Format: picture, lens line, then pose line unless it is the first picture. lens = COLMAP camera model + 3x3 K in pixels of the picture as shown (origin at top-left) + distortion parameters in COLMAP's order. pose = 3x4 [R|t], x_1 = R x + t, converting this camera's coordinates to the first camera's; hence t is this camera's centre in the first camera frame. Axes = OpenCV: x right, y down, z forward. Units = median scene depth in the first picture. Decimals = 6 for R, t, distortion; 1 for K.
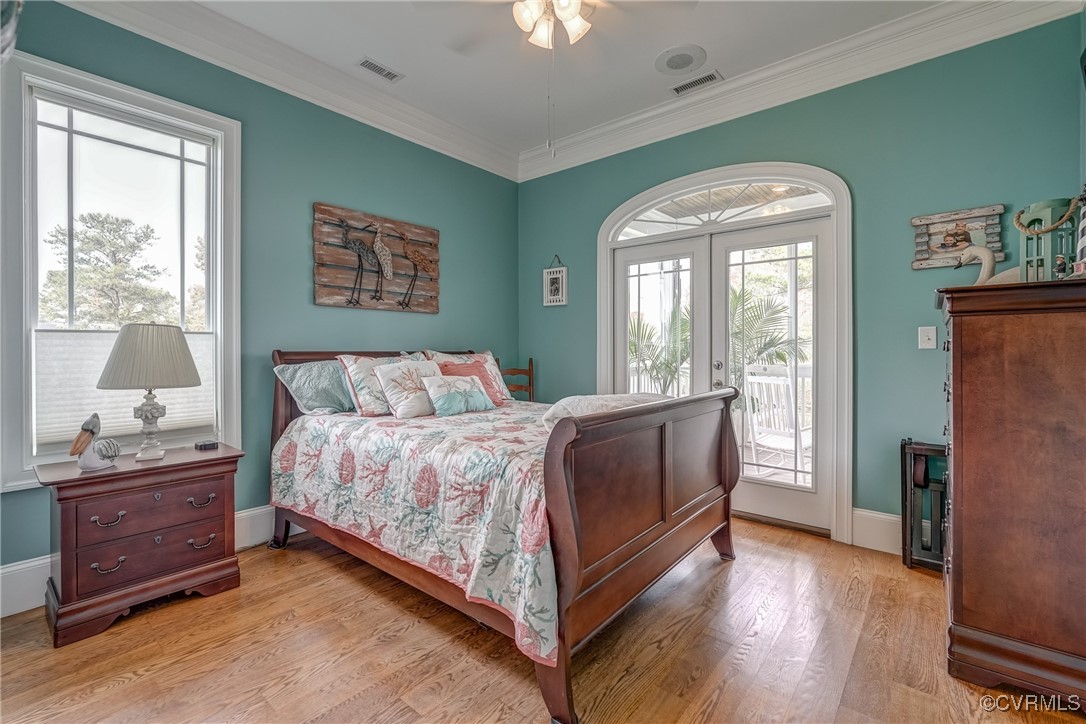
lens RADIAL K [[477.7, 0, 554.7], [0, 477.7, 346.0], [0, 0, 1]] dist [-0.011046, 0.005336]
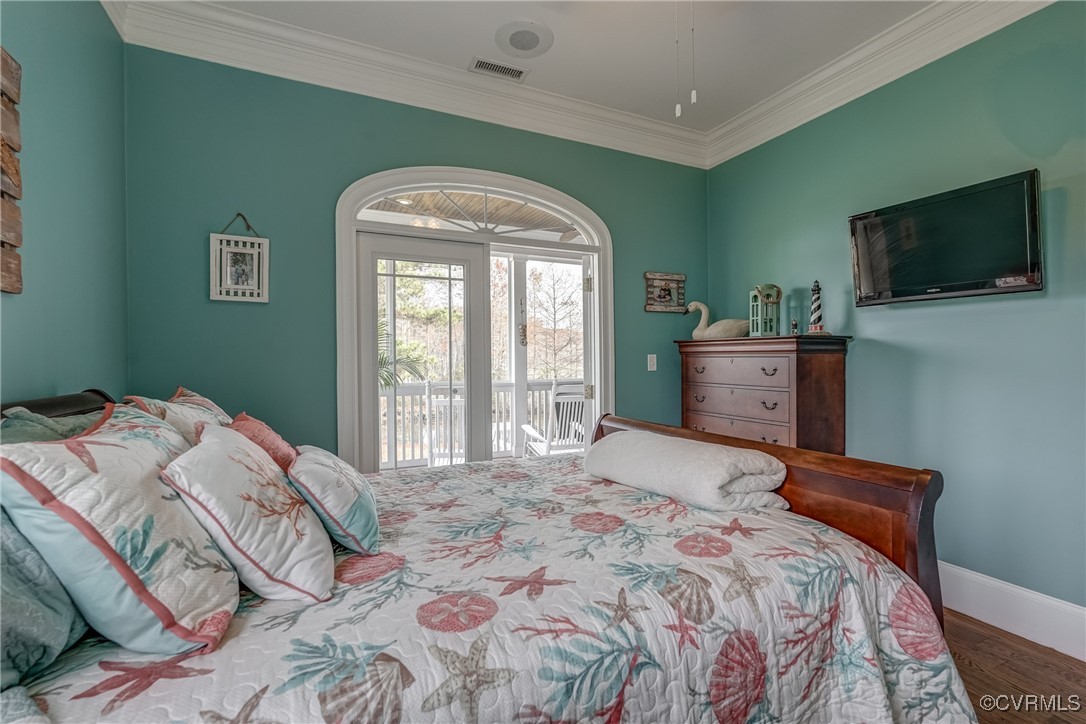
lens RADIAL K [[477.7, 0, 542.8], [0, 477.7, 359.8], [0, 0, 1]] dist [-0.011046, 0.005336]
pose [[0.429827, -0.000037, 0.902911, -0.560475], [-0.000660, 1.000000, 0.000356, -0.025372], [-0.902911, -0.000748, 0.429827, 0.678813]]
